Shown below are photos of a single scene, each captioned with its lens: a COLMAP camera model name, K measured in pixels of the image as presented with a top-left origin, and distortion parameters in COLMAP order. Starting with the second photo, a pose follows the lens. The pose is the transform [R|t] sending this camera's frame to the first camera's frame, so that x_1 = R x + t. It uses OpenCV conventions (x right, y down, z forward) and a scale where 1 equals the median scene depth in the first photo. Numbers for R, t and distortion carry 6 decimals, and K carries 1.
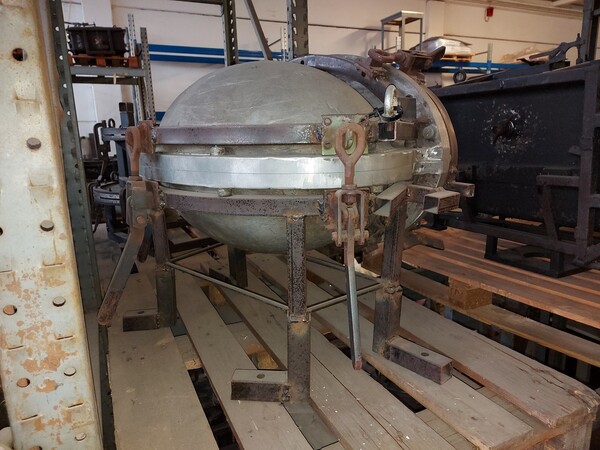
lens RADIAL K [[428.9, 0, 301.6], [0, 428.9, 225.8], [0, 0, 1]] dist [0.079519, -0.075038]
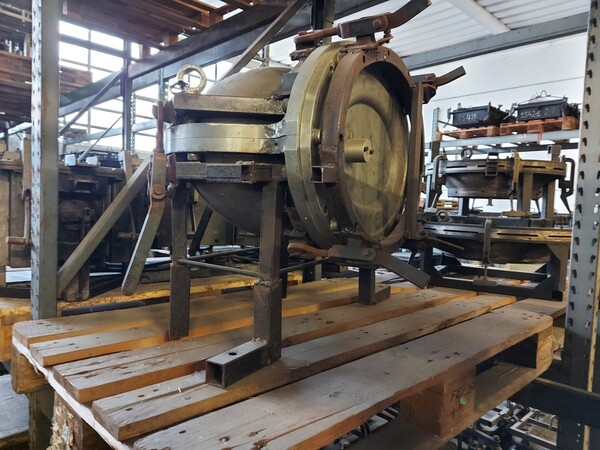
lens RADIAL K [[428.9, 0, 301.6], [0, 428.9, 225.8], [0, 0, 1]] dist [0.079519, -0.075038]
pose [[0.340339, 0.089208, -0.936061, 0.169768], [-0.247873, 0.968790, 0.002204, 0.001618], [0.907044, 0.231274, 0.351830, 0.114920]]
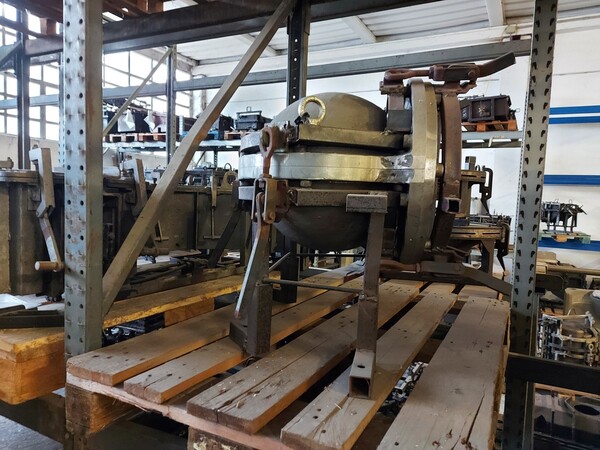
lens RADIAL K [[428.9, 0, 301.6], [0, 428.9, 225.8], [0, 0, 1]] dist [0.079519, -0.075038]
pose [[0.616397, 0.106656, -0.780179, 0.138165], [-0.223604, 0.973707, -0.043550, 0.009874], [0.755021, 0.201295, 0.624039, 0.036948]]
